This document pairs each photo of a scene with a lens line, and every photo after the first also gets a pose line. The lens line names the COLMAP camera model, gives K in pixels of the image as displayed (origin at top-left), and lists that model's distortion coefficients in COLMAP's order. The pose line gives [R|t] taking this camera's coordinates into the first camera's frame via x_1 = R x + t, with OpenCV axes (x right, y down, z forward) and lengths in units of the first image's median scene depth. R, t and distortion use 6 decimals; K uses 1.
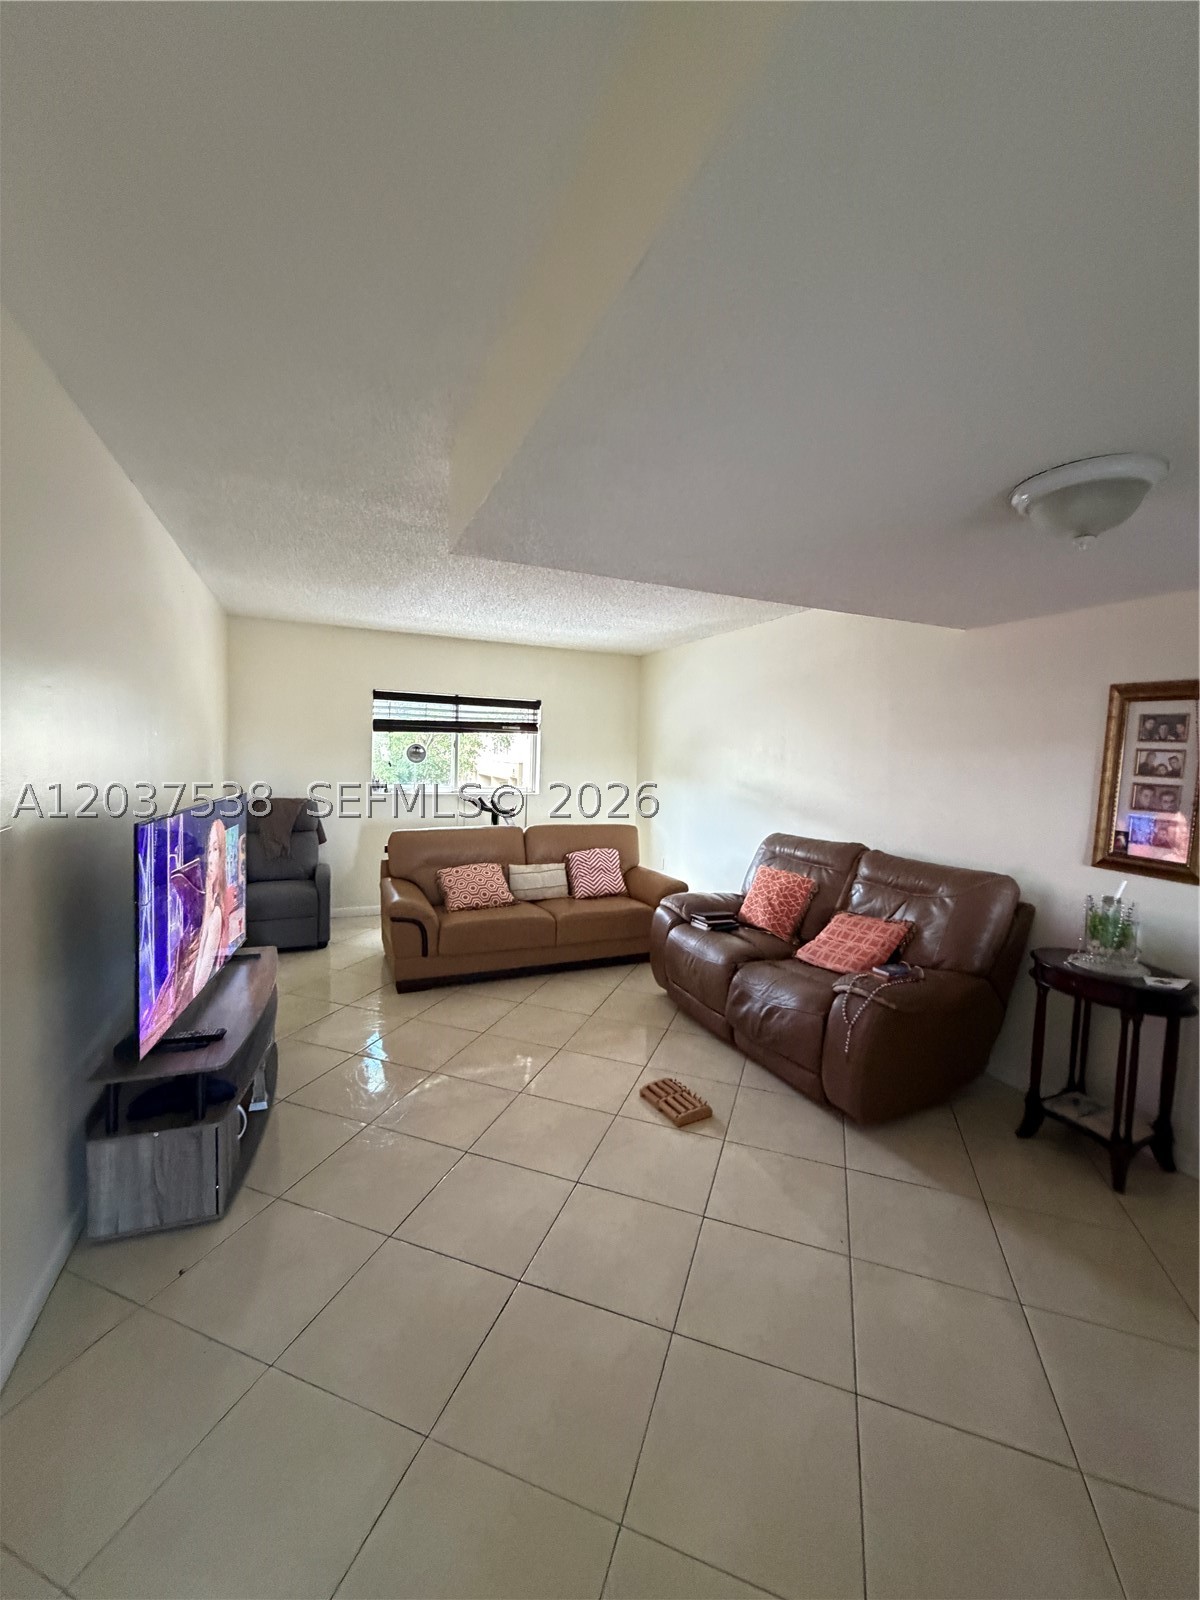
lens RADIAL K [[657.5, 0, 600.1], [0, 657.5, 788.4], [0, 0, 1]] dist [-0.001711, 0.000088]
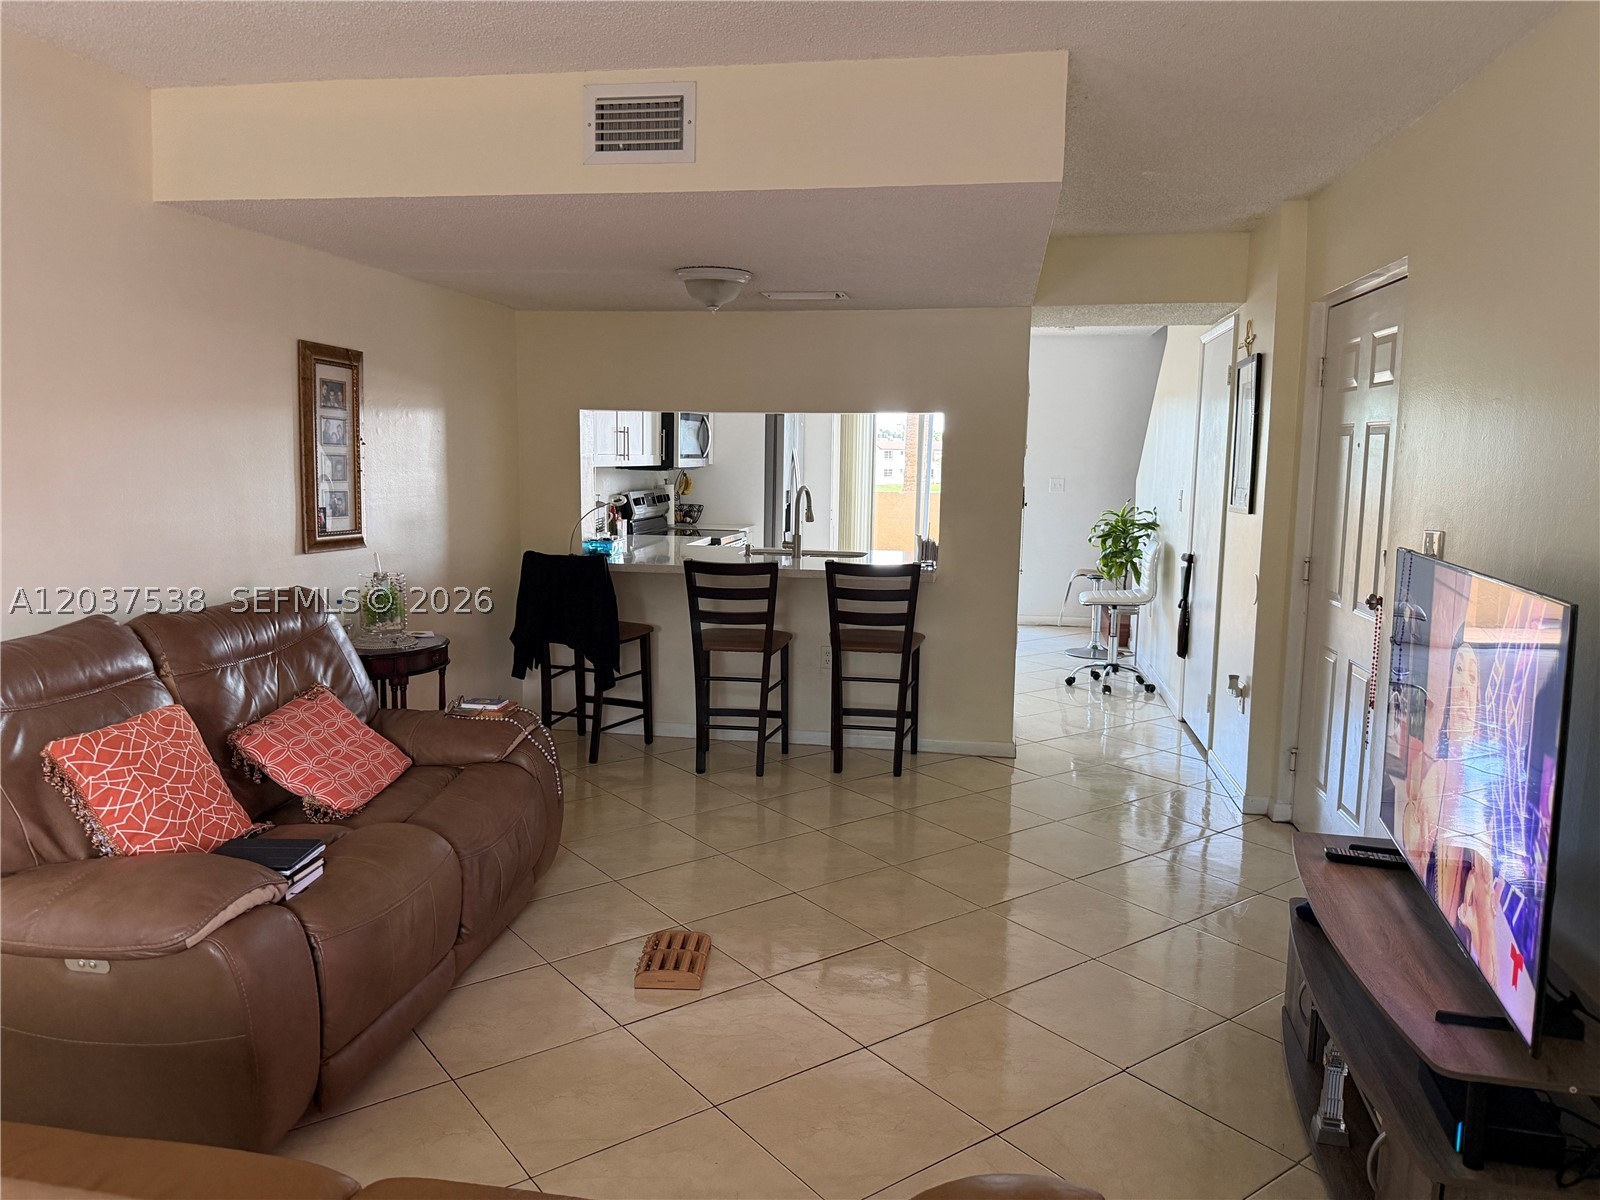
lens RADIAL K [[1128.6, 0, 797.2], [0, 1128.6, 589.8], [0, 0, 1]] dist [0.135728, -0.224058]
pose [[-0.839970, -0.107062, 0.531967, -0.356595], [-0.005748, 0.982044, 0.188566, -0.072919], [-0.542603, 0.155332, -0.825502, 1.138948]]
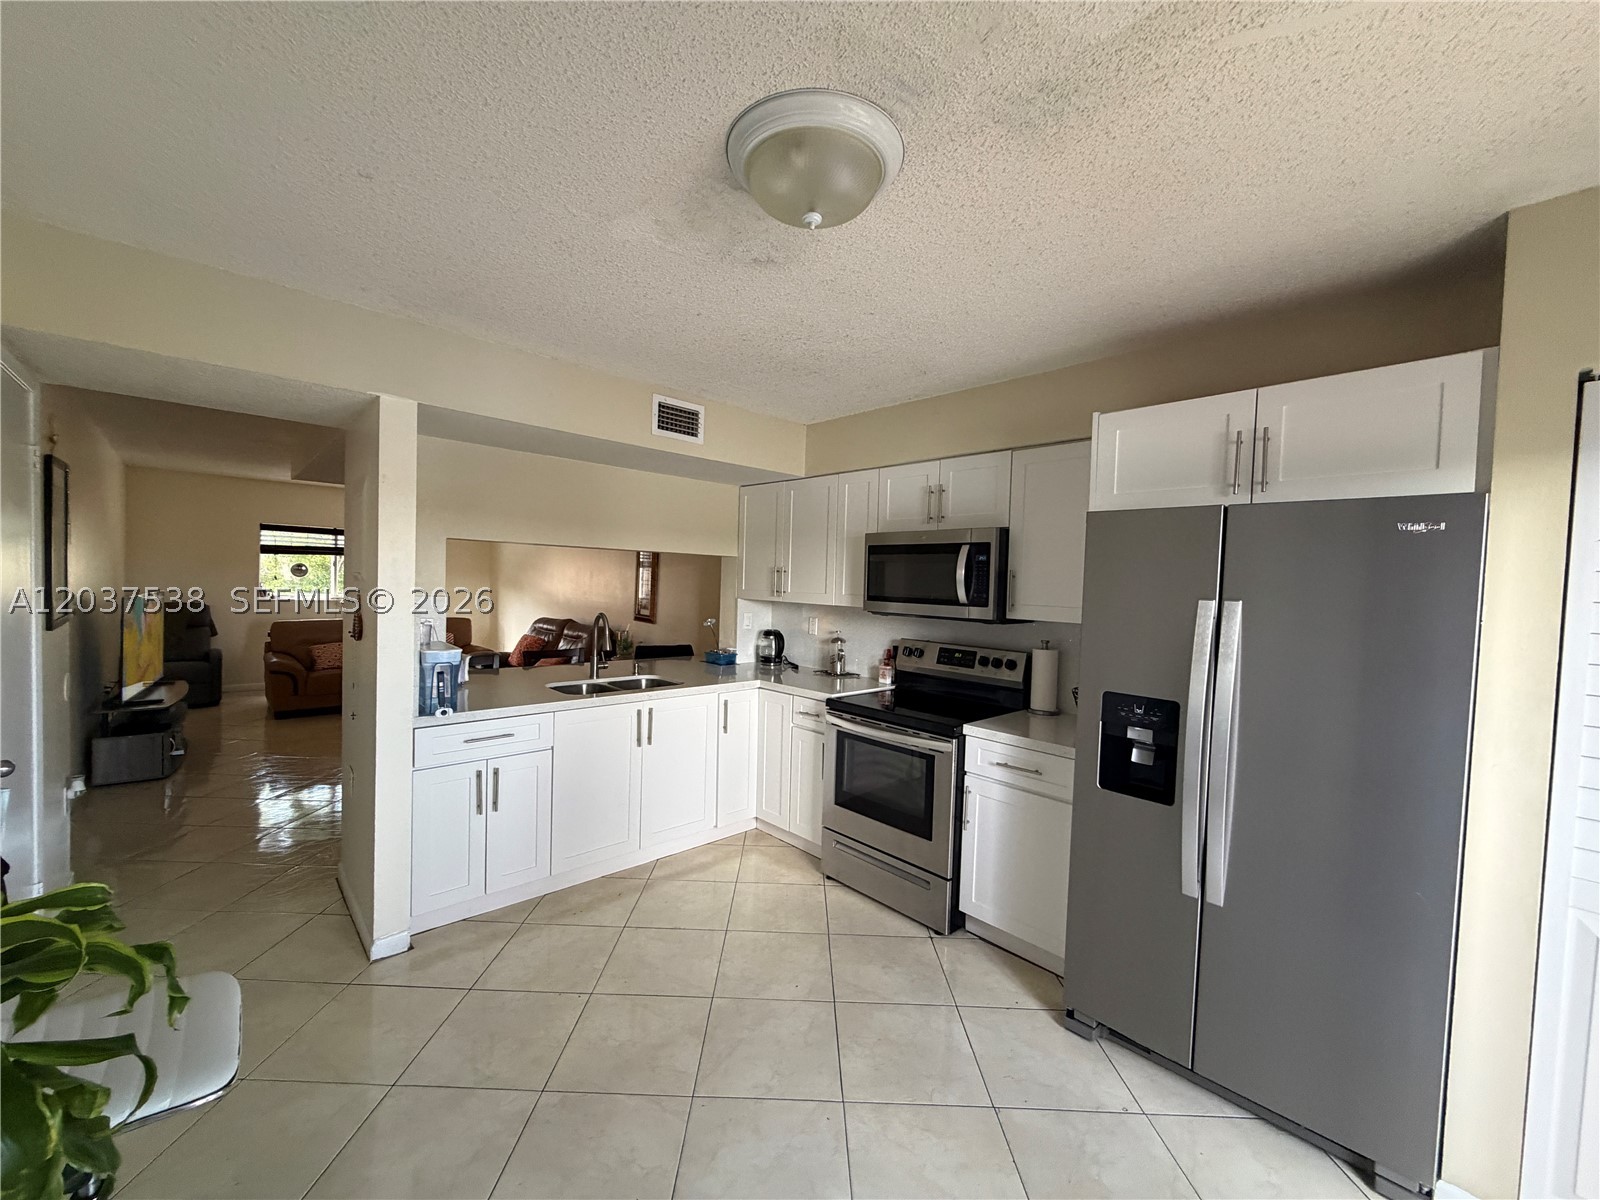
lens RADIAL K [[645.4, 0, 791.8], [0, 645.4, 600.7], [0, 0, 1]] dist [0.000708, 0.000352]
pose [[0.943138, -0.006833, 0.332332, 0.312917], [0.011375, 0.999867, -0.011725, 0.048749], [-0.332207, 0.014839, 0.943090, -0.791215]]
